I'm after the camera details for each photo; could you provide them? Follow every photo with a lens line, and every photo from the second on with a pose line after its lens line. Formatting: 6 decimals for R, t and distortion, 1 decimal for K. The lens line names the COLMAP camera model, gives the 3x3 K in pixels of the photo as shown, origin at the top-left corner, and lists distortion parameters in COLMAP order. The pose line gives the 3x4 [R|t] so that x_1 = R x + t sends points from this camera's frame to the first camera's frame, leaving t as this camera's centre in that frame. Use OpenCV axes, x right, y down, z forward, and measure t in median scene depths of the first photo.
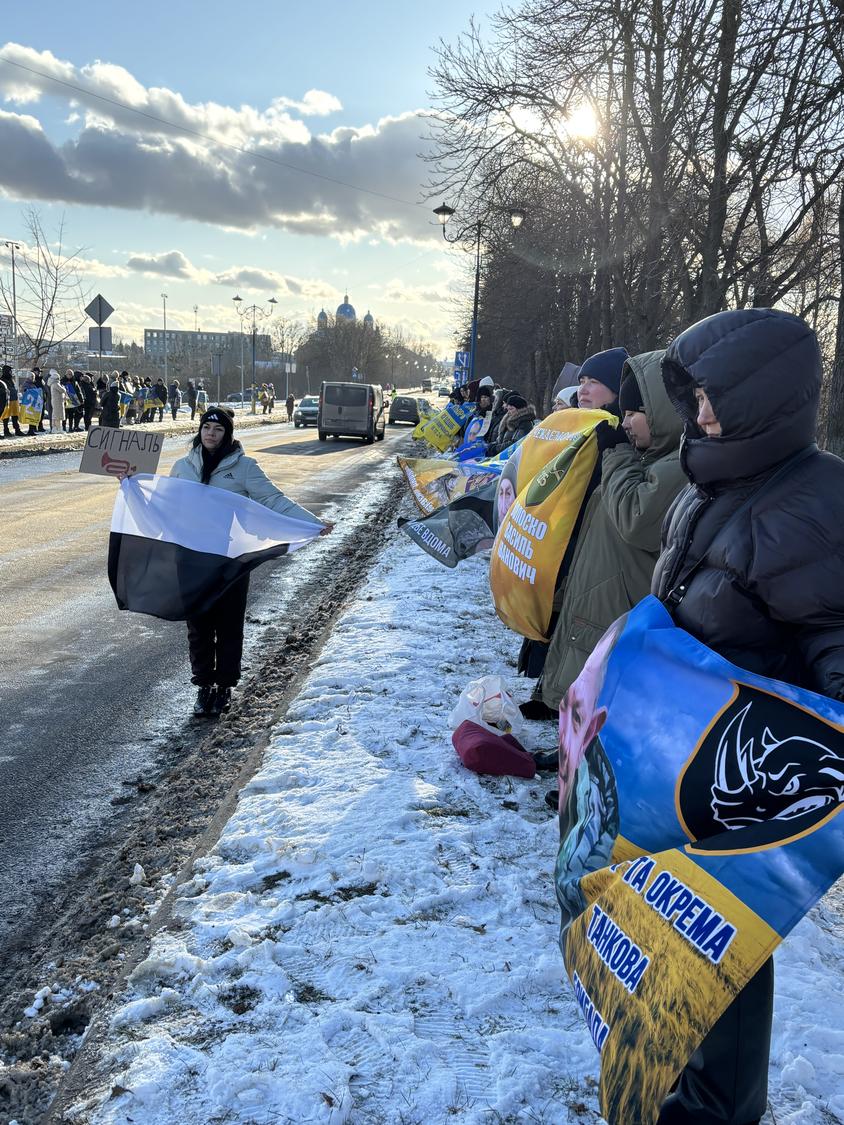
lens RADIAL K [[1081.7, 0, 443.7], [0, 1081.7, 610.5], [0, 0, 1]] dist [0.183098, -0.608218]
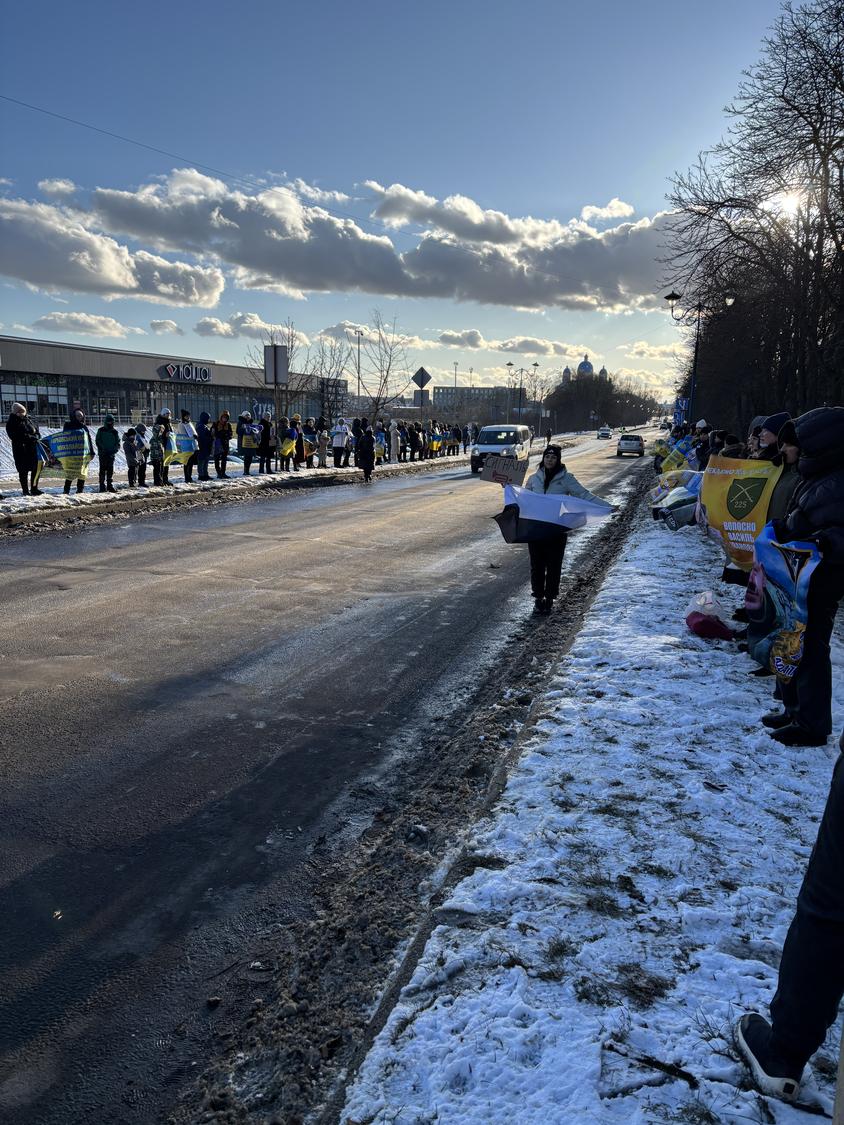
lens RADIAL K [[857.0, 0, 422.0], [0, 857.0, 562.5], [0, 0, 1]] dist [0.090643, -0.158342]
pose [[0.964076, 0.028341, -0.264111, -0.007246], [-0.040267, 0.998394, -0.039849, 0.017359], [0.262558, 0.049052, 0.963669, -0.100272]]
